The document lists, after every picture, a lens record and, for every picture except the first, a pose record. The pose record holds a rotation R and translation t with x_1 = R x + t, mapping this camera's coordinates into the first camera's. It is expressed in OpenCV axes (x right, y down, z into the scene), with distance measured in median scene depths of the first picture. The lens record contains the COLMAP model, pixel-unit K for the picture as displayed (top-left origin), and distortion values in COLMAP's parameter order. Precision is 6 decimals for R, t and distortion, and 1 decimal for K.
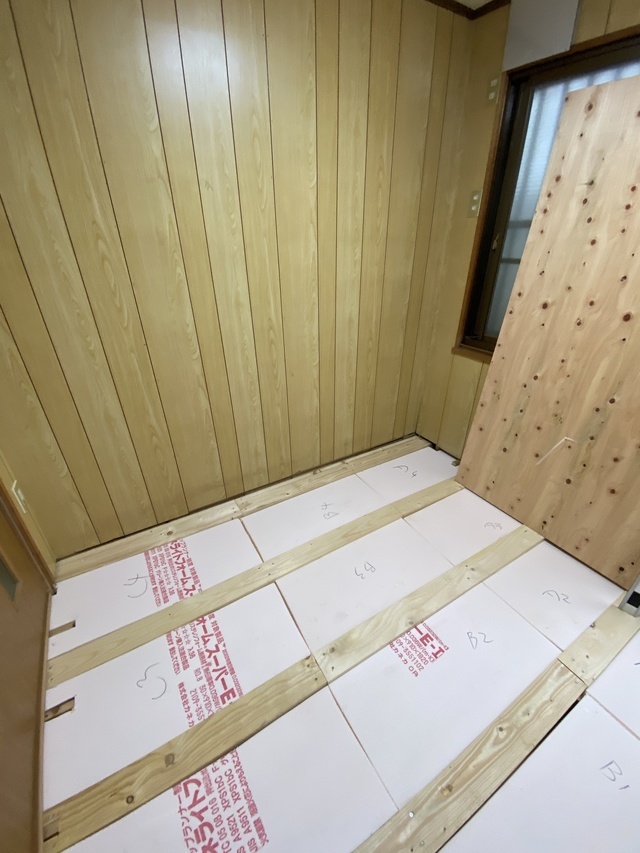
lens RADIAL K [[334.9, 0, 320.0], [0, 334.9, 426.5], [0, 0, 1]] dist [0.003408, -0.014099]
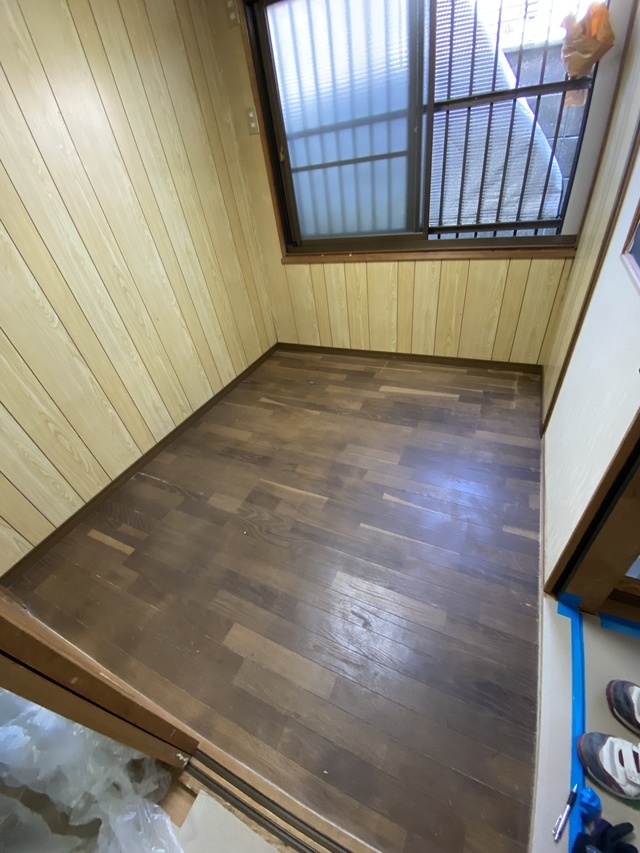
lens RADIAL K [[340.4, 0, 320.0], [0, 340.4, 426.5], [0, 0, 1]] dist [-0.001040, -0.012014]
pose [[0.824997, -0.424381, 0.373204, -0.201138], [0.373331, 0.905024, 0.203853, 0.112445], [-0.424270, -0.028850, 0.905076, -0.146823]]
